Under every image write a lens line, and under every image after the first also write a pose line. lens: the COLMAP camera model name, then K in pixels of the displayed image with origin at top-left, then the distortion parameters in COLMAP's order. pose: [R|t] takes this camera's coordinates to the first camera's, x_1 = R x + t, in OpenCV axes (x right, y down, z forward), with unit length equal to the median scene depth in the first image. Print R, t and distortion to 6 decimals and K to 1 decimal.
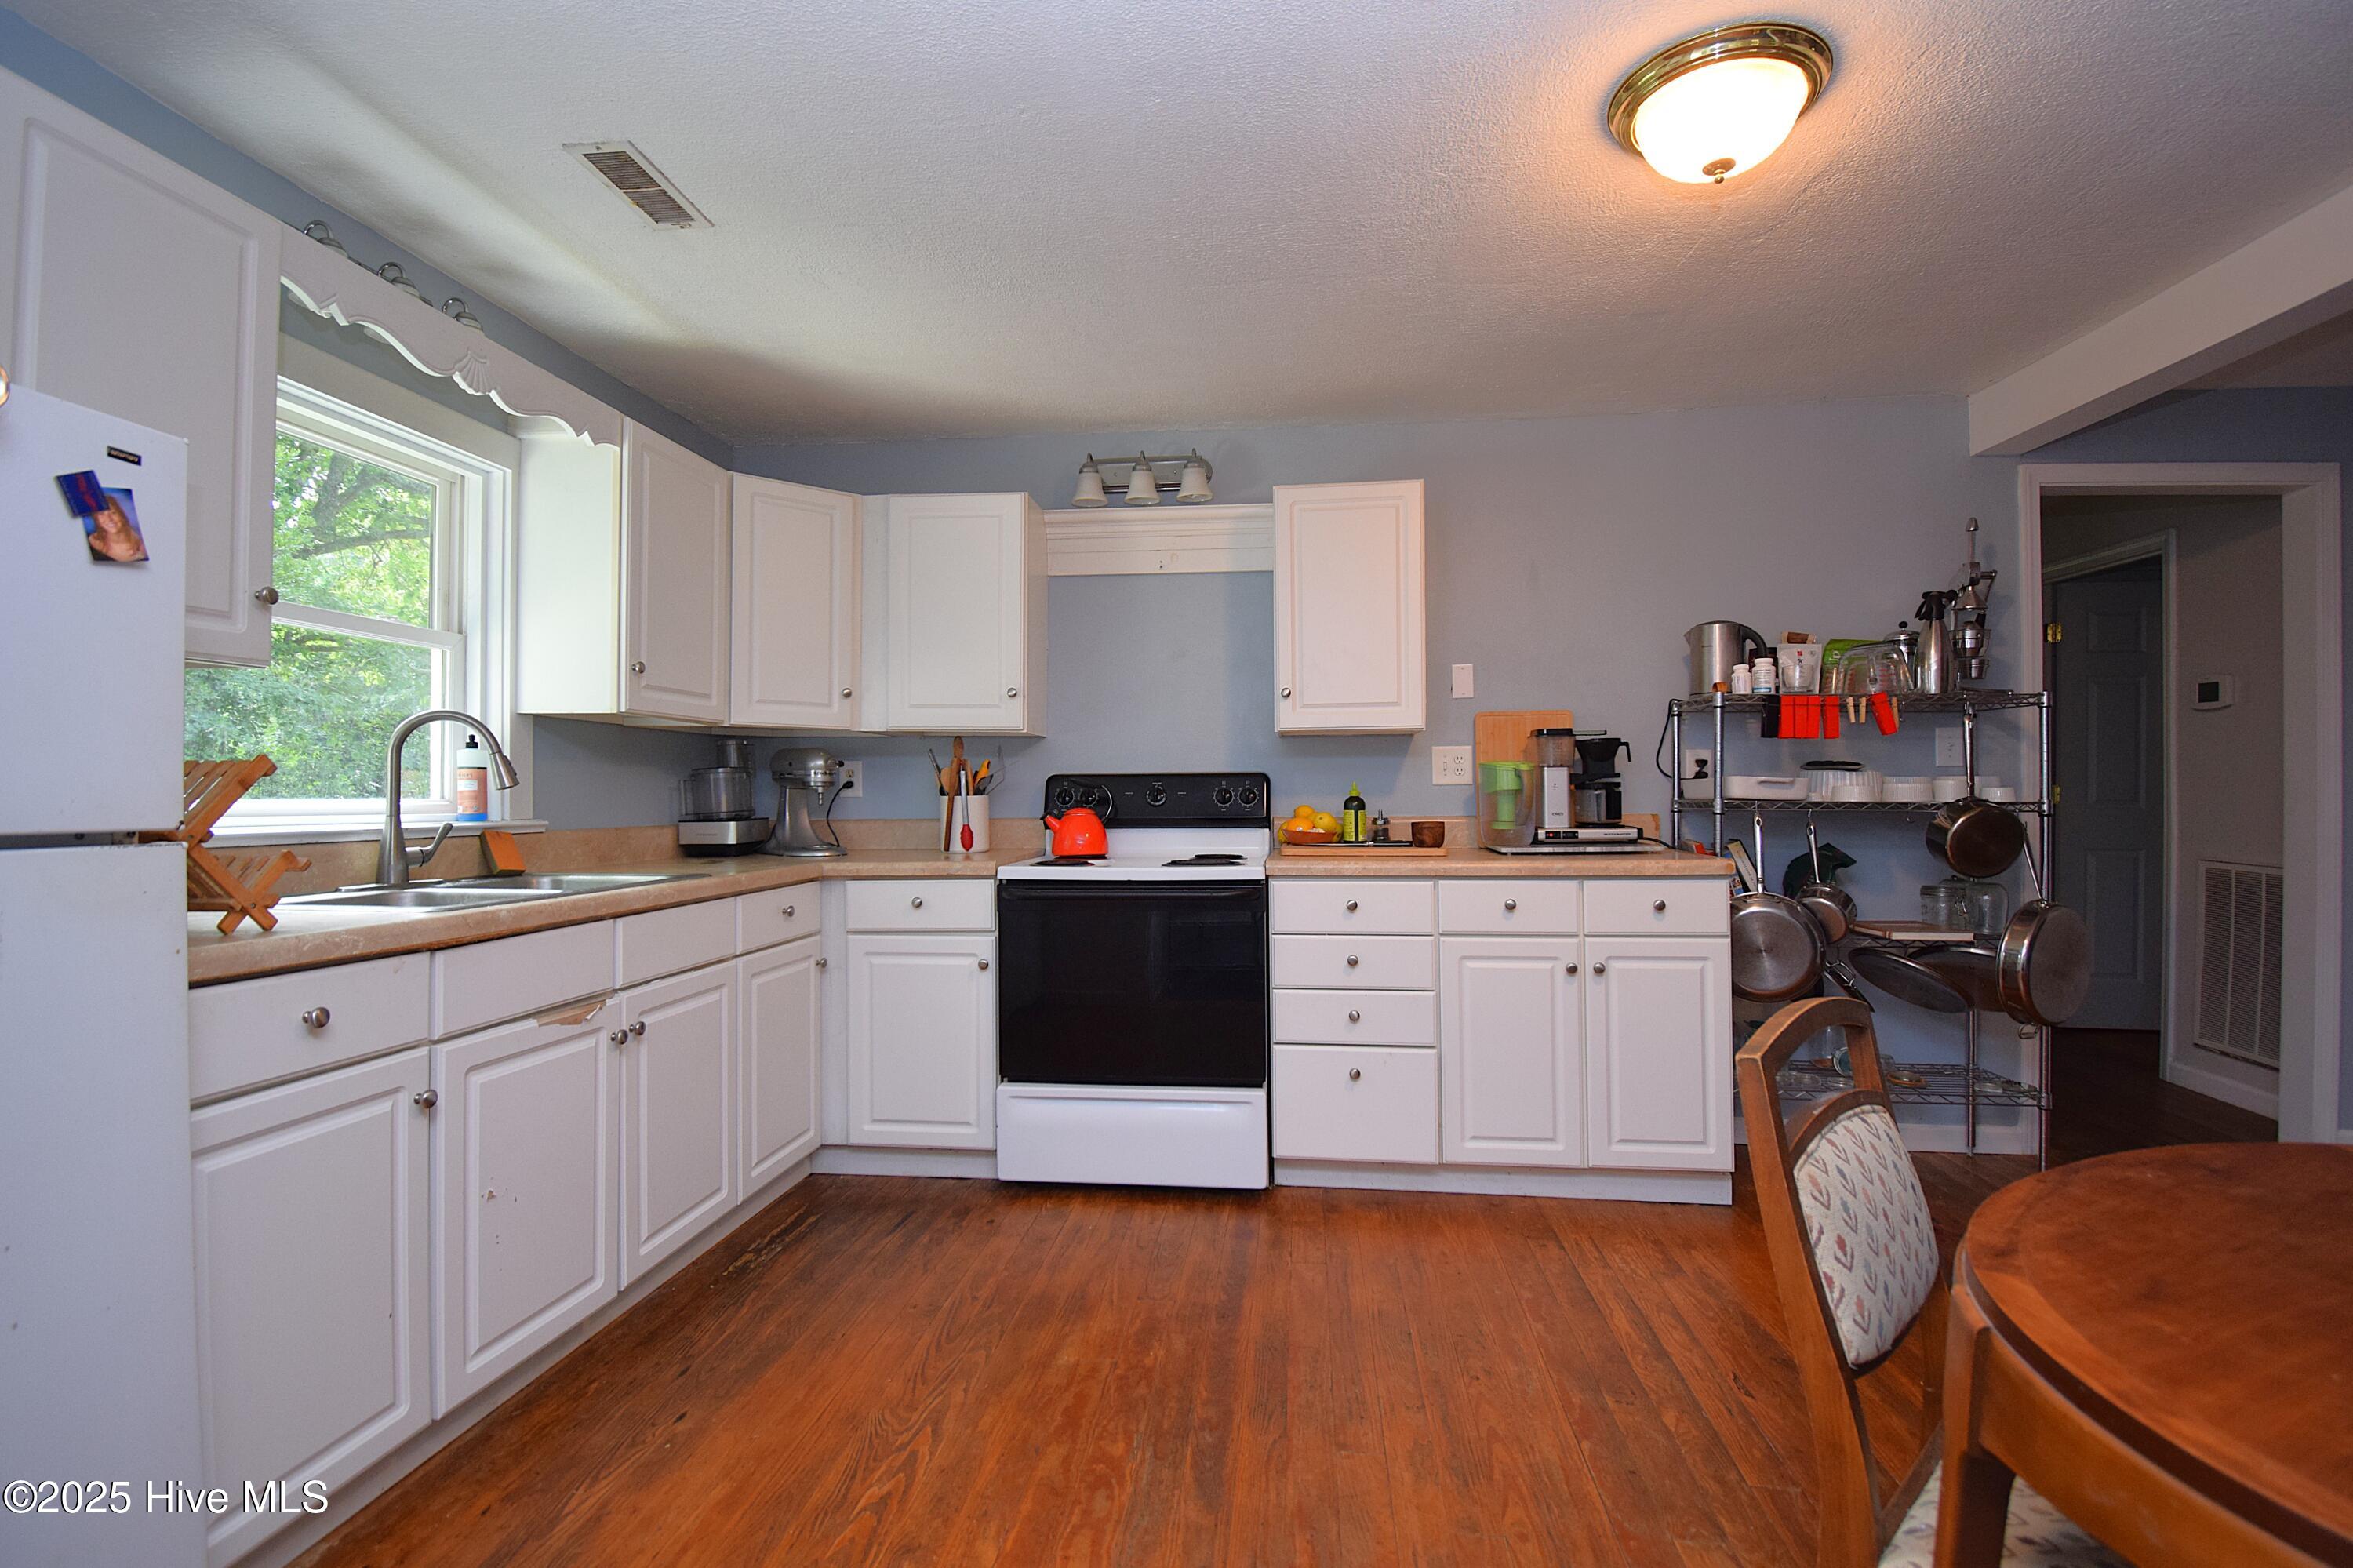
lens RADIAL K [[1076.3, 0, 1180.4], [0, 1076.3, 780.4], [0, 0, 1]] dist [0.003447, -0.002302]
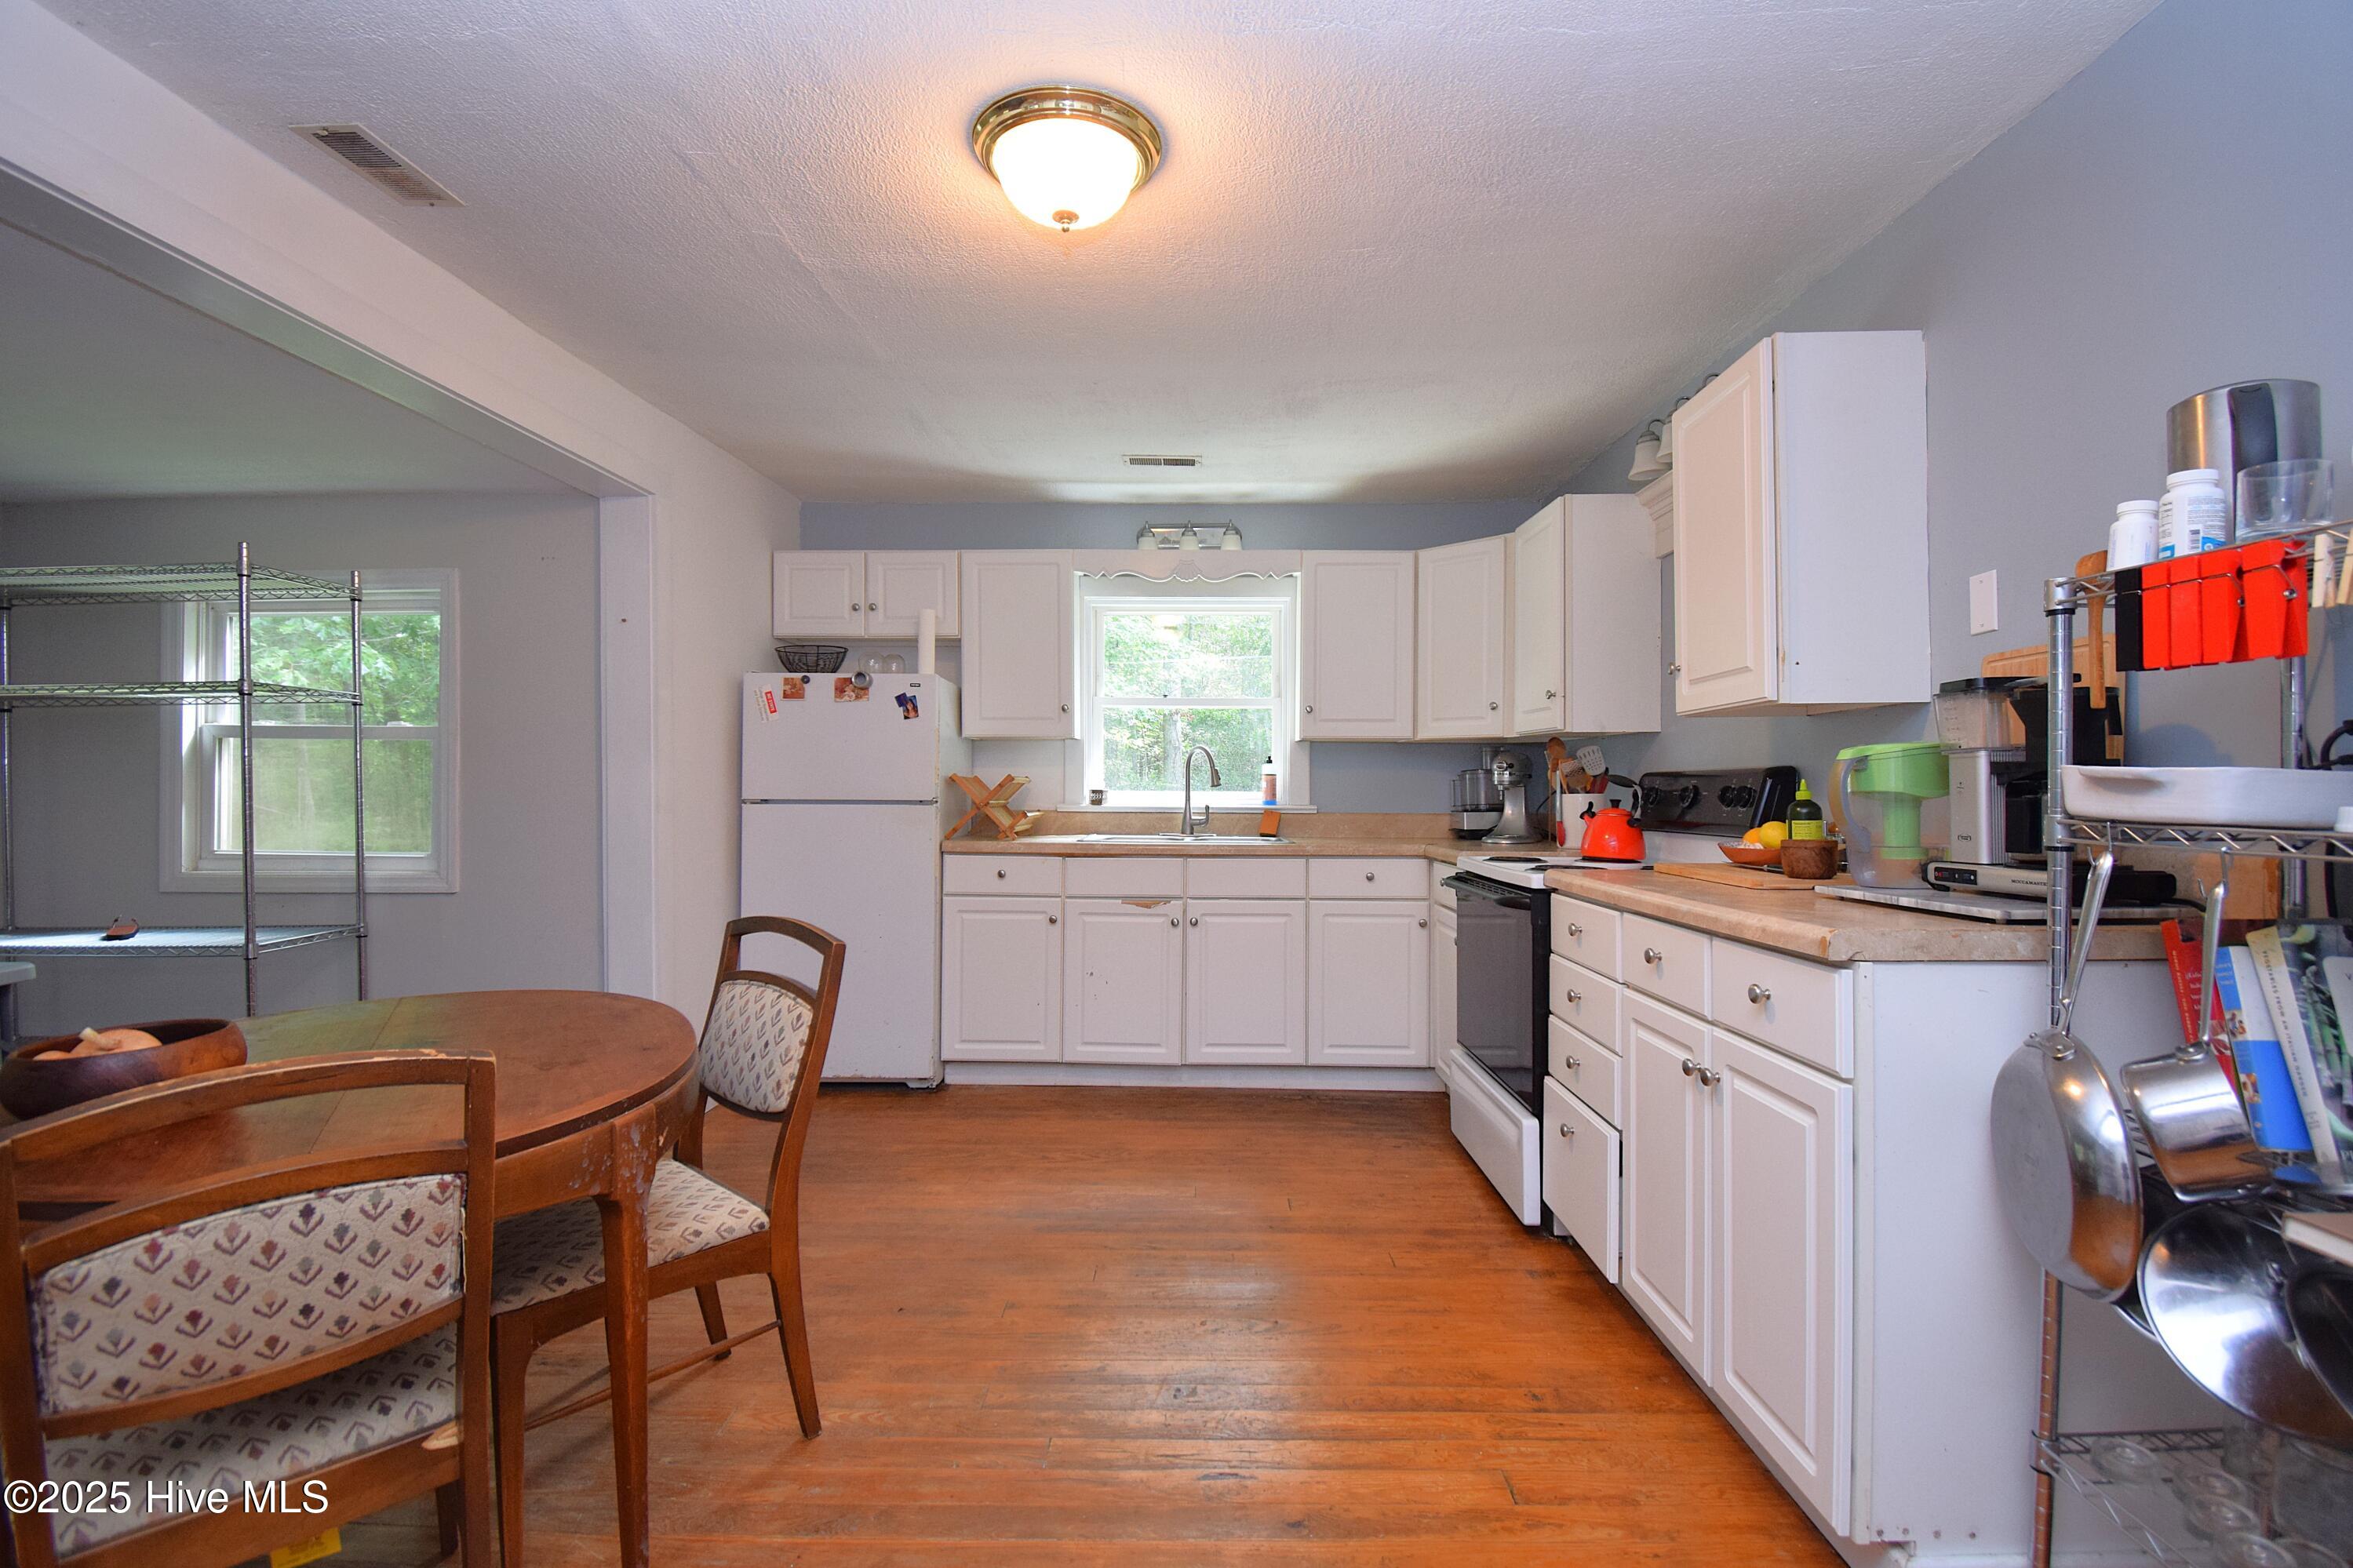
lens RADIAL K [[1076.1, 0, 1177.3], [0, 1076.1, 786.8], [0, 0, 1]] dist [0.003447, -0.002302]
pose [[0.087816, 0.002859, -0.996133, 1.065766], [0.007961, 0.999962, 0.003571, 0.000348], [0.996105, -0.008244, 0.087790, 0.688272]]
